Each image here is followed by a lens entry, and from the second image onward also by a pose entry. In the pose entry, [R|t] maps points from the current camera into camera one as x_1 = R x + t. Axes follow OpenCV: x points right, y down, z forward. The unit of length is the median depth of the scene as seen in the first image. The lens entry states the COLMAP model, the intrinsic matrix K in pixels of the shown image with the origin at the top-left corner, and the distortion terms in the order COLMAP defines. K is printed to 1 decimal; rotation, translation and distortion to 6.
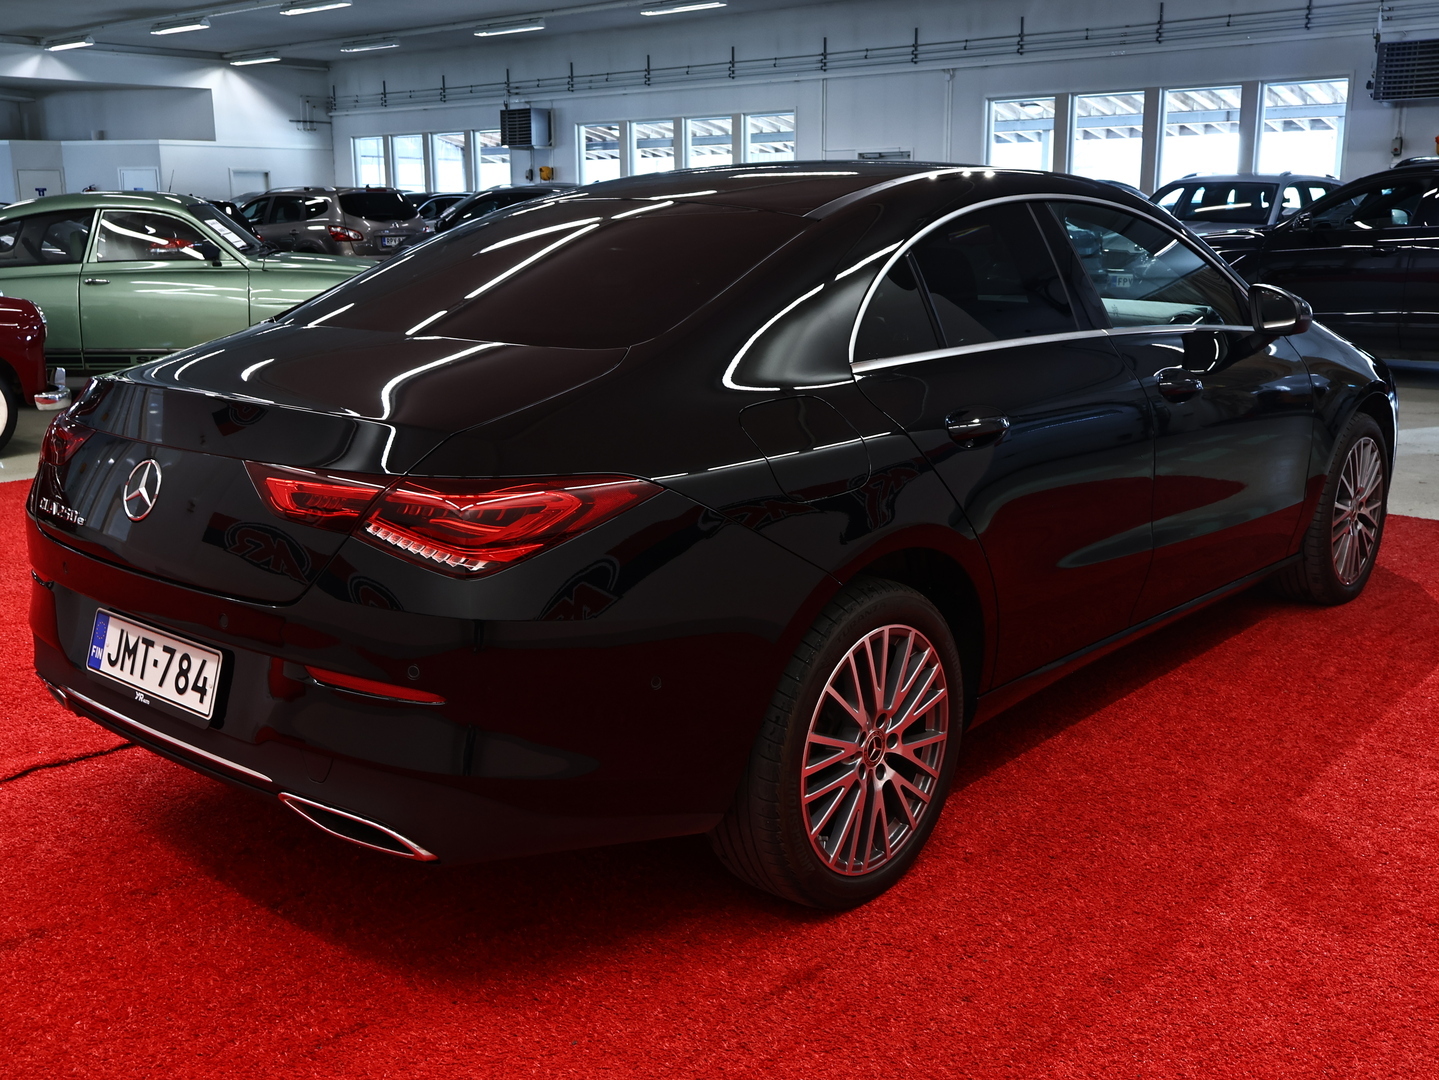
lens RADIAL K [[1434.4, 0, 719.5], [0, 1434.4, 540.0], [0, 0, 1]] dist [0.000124, -0.002749]
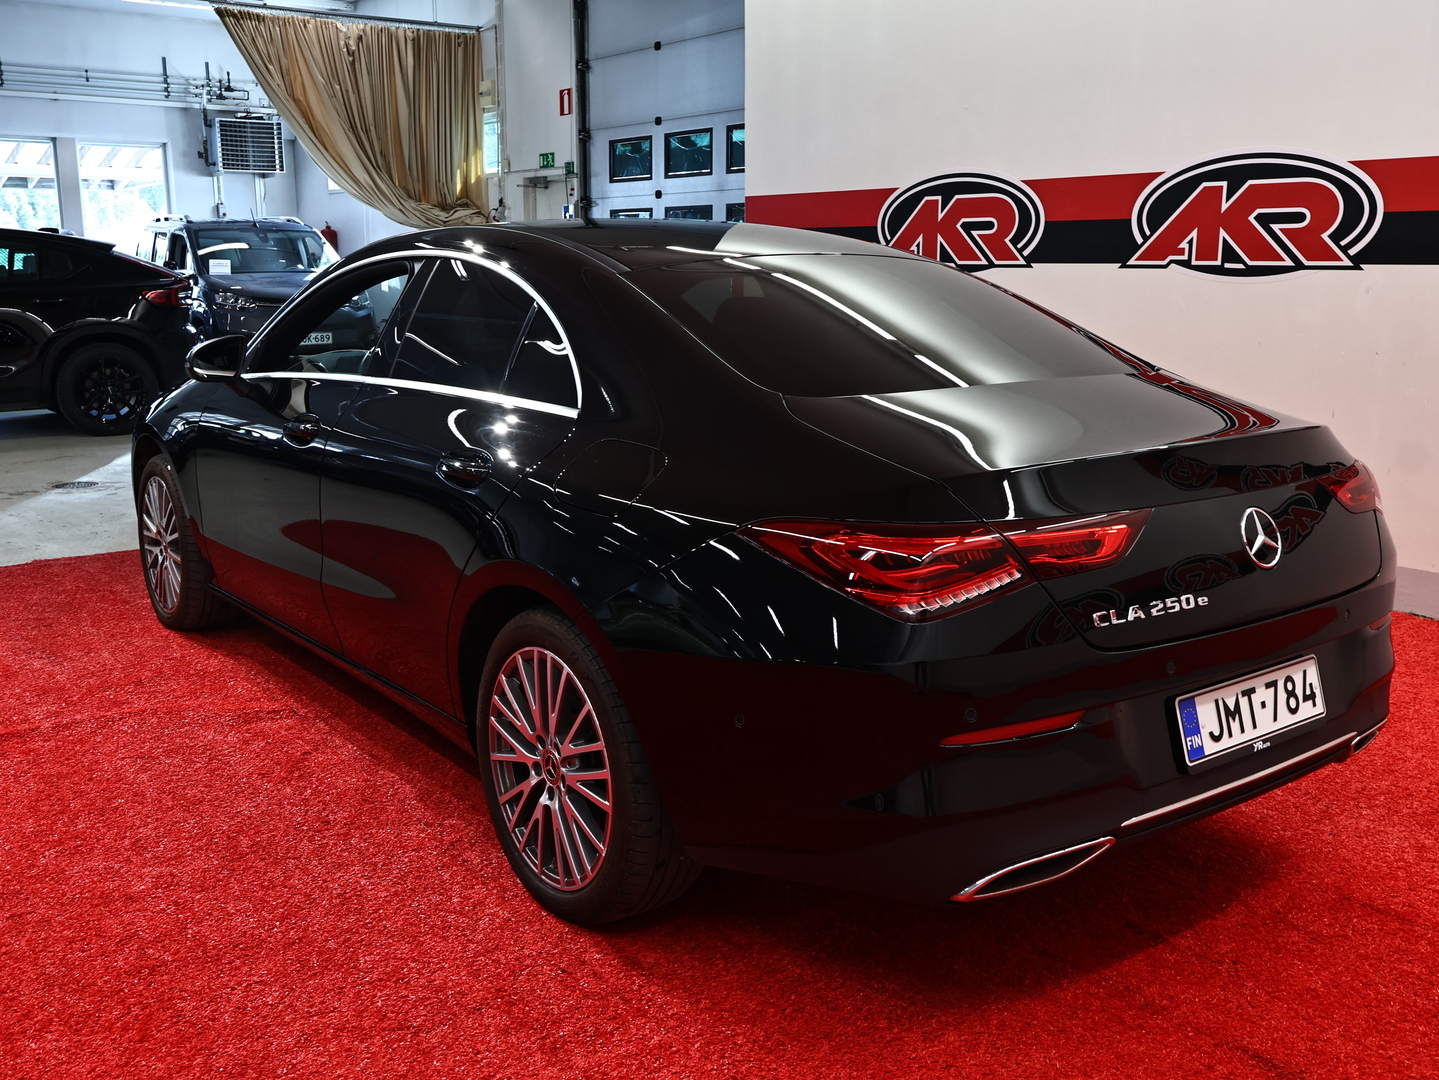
lens RADIAL K [[1329.9, 0, 719.5], [0, 1329.9, 540.0], [0, 0, 1]] dist [0.006583, 0.002053]
pose [[0.213362, -0.194092, 0.957499, -0.201197], [0.220668, 0.964314, 0.146302, -0.037152], [-0.951726, 0.180074, 0.248578, 0.164394]]
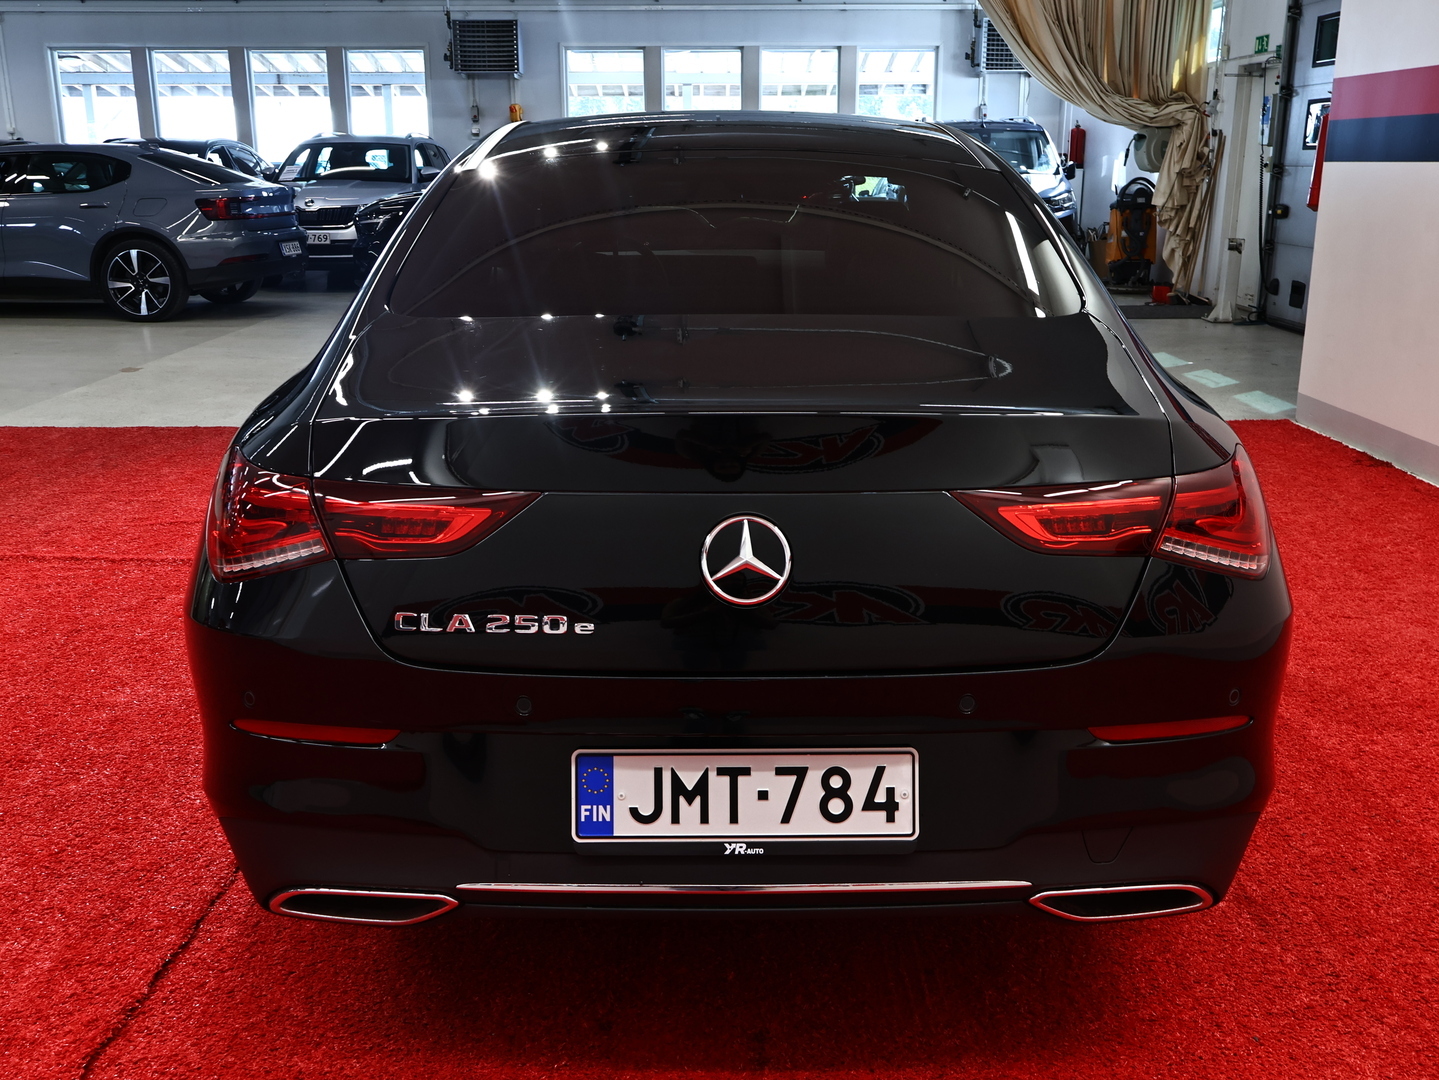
lens RADIAL K [[1329.9, 0, 719.5], [0, 1329.9, 540.0], [0, 0, 1]] dist [0.006583, 0.002053]
pose [[0.748445, -0.174807, 0.639745, -0.120496], [0.146125, 0.984397, 0.098027, -0.016141], [-0.646899, 0.020115, 0.762311, 0.074227]]
